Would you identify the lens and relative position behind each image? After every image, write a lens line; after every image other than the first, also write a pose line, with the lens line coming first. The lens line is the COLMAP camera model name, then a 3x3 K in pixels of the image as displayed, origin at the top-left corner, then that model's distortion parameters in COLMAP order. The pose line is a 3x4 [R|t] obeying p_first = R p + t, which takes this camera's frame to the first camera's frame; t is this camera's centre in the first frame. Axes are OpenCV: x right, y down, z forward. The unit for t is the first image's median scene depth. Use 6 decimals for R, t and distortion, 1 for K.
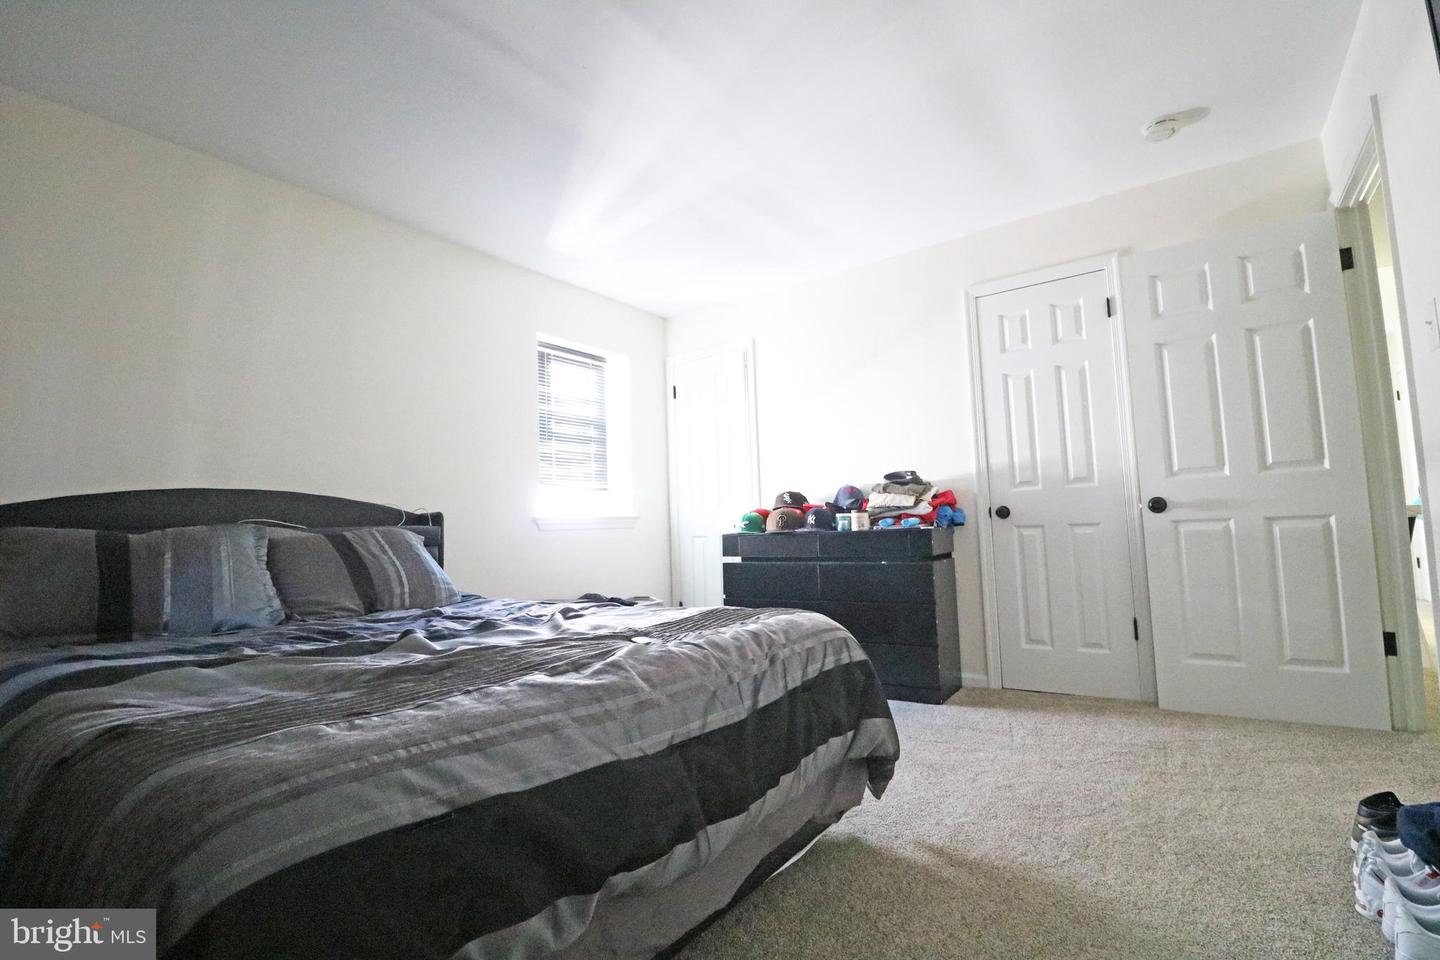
lens RADIAL K [[667.8, 0, 729.3], [0, 667.8, 476.0], [0, 0, 1]] dist [0.003289, -0.015055]
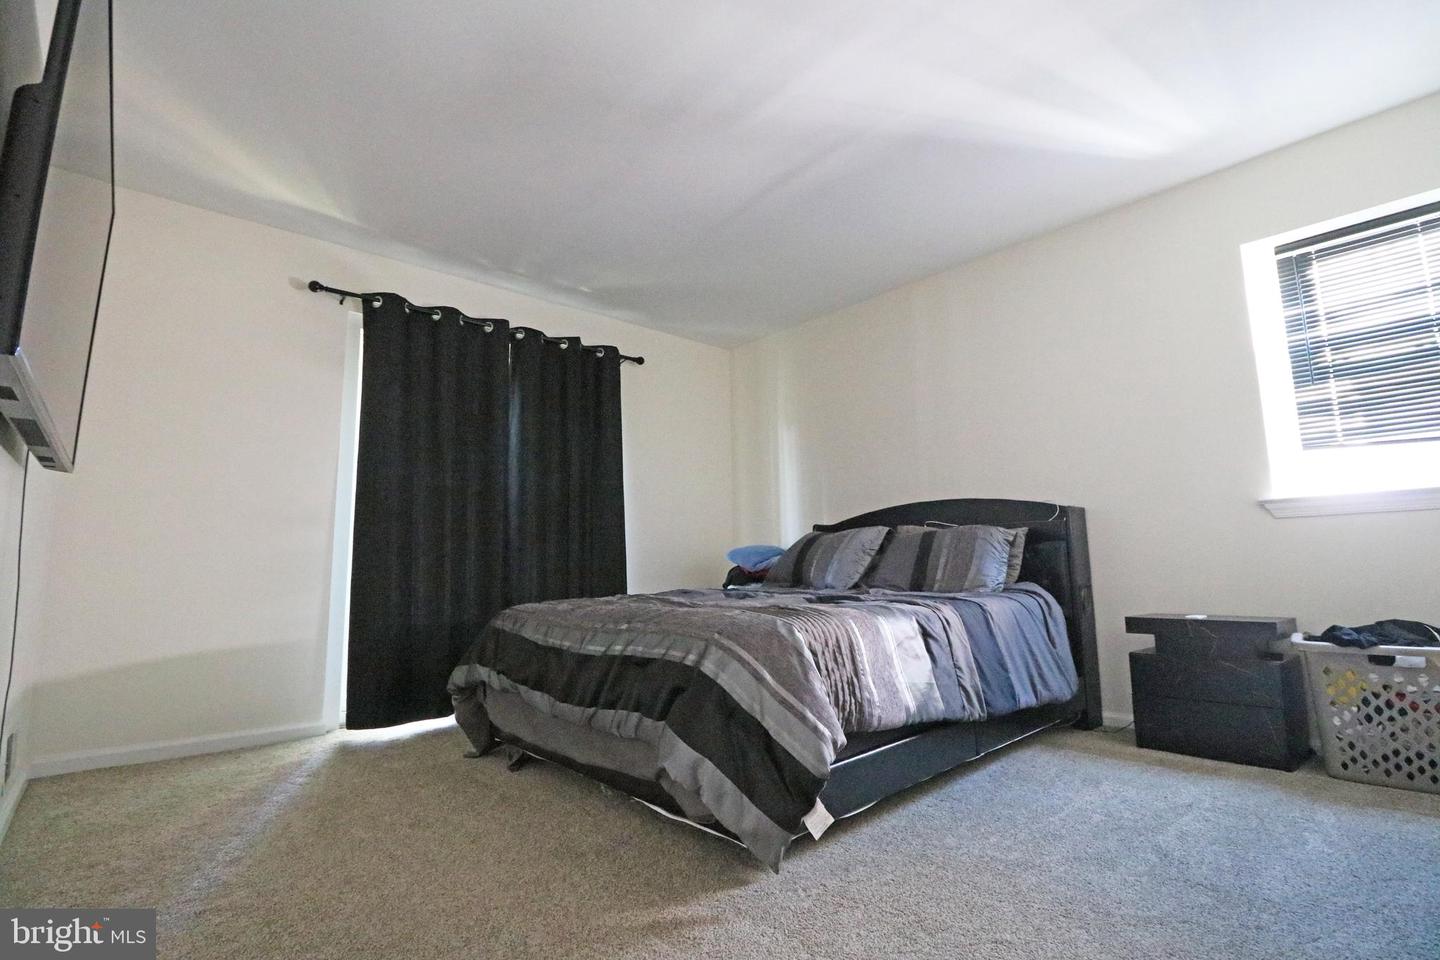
lens RADIAL K [[667.8, 0, 729.3], [0, 667.8, 476.0], [0, 0, 1]] dist [0.003289, -0.015055]
pose [[-0.204879, -0.086607, -0.974948, 0.518054], [0.105073, 0.988375, -0.109880, 0.054217], [0.973131, -0.124952, -0.193398, 0.578485]]
